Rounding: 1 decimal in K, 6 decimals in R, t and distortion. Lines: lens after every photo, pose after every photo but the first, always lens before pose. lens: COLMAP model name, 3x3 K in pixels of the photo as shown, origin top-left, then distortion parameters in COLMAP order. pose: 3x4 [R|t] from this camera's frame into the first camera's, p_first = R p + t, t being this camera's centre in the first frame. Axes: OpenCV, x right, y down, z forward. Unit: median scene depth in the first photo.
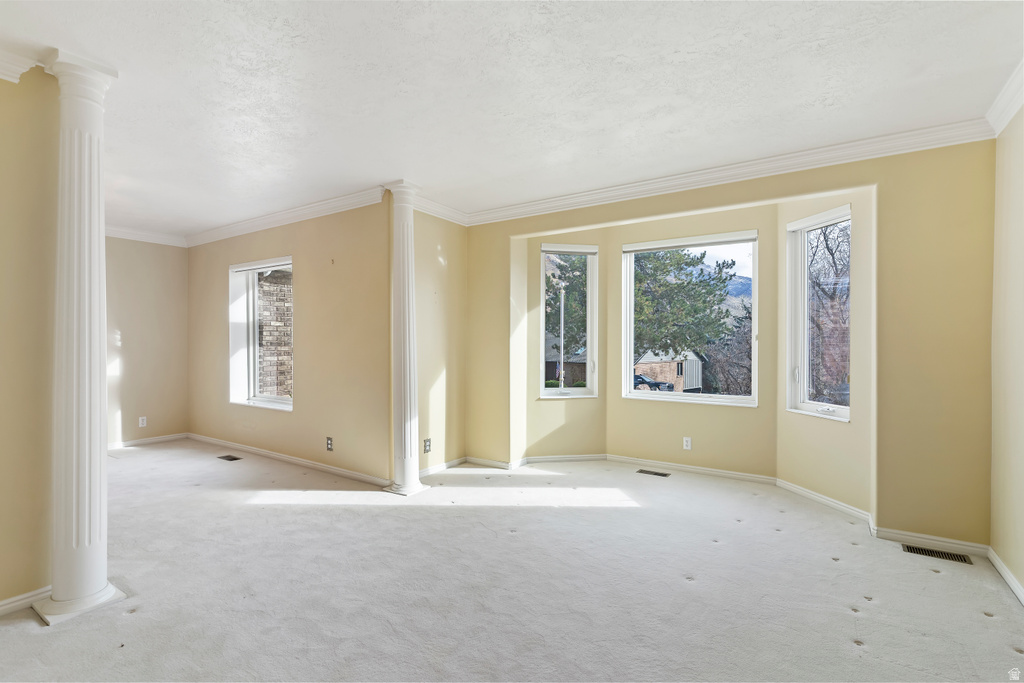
lens RADIAL K [[492.2, 0, 512.1], [0, 492.2, 336.7], [0, 0, 1]] dist [0.002026, 0.001000]
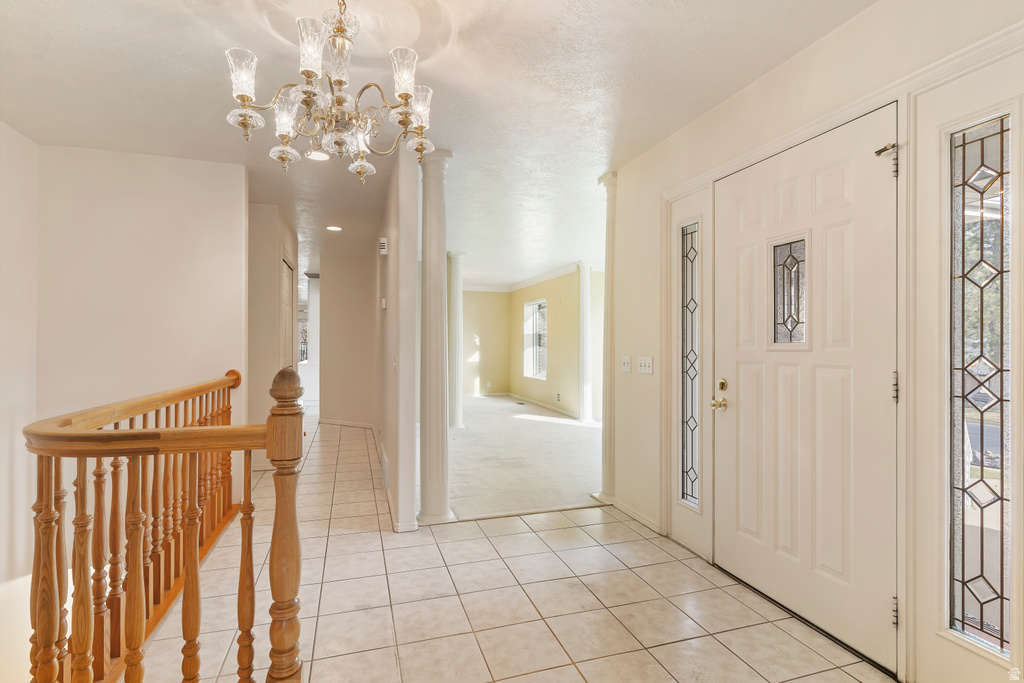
lens RADIAL K [[492.2, 0, 510.5], [0, 492.2, 340.9], [0, 0, 1]] dist [0.002026, 0.001000]
pose [[0.791566, 0.003893, -0.611071, 0.523361], [-0.005698, 0.999983, -0.001011, 0.002477], [0.611057, 0.004282, 0.791575, -0.503942]]
